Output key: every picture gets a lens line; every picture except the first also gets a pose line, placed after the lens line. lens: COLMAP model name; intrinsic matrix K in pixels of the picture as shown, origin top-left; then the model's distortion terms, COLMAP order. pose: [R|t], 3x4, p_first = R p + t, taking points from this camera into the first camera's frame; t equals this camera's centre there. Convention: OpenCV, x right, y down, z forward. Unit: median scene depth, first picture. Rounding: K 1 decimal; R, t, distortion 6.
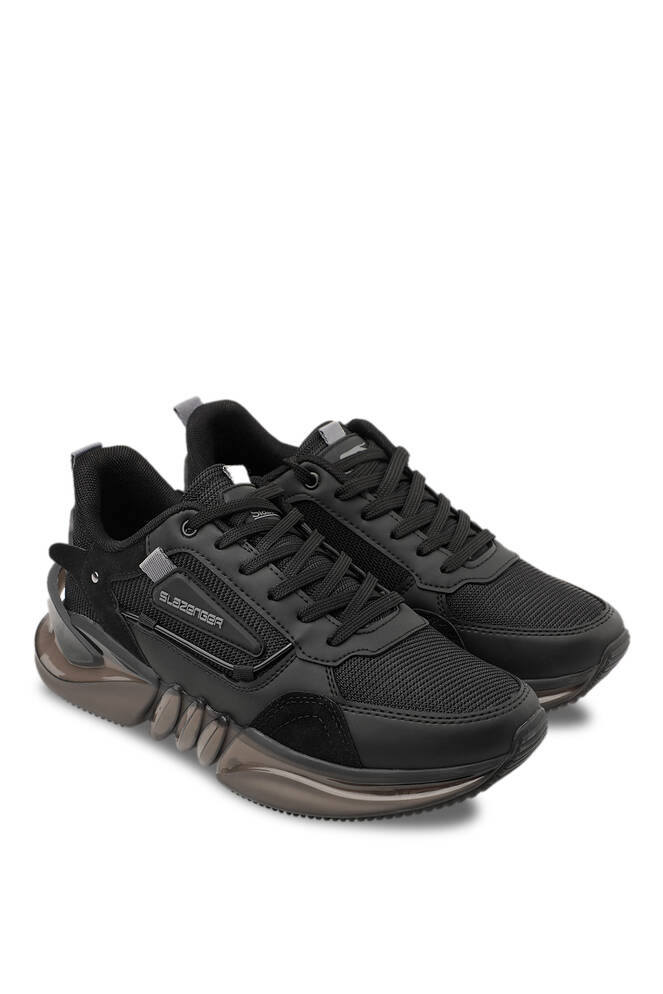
lens RADIAL K [[3412.1, 0, 331.5], [0, 3412.1, 497.0], [0, 0, 1]] dist [-0.040213, 0.016305]
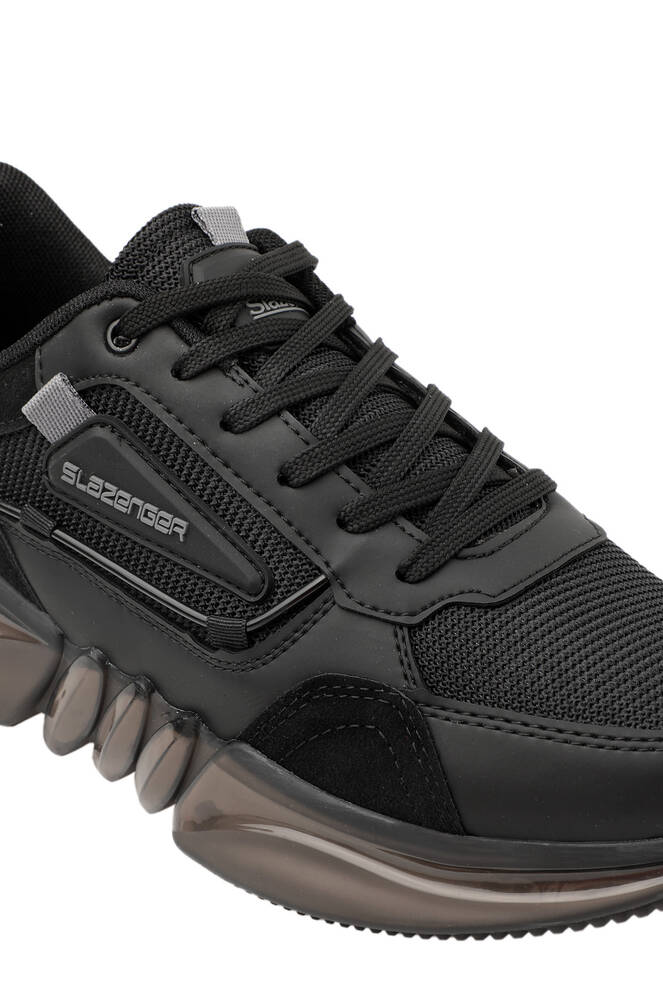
lens RADIAL K [[3412.1, 0, 331.5], [0, 3412.1, 497.0], [0, 0, 1]] dist [-0.040213, 0.016305]
pose [[0.999073, 0.014037, -0.040702, 0.008956], [-0.009478, 0.993875, 0.110105, -0.022223], [0.041998, -0.109617, 0.993086, 0.512167]]
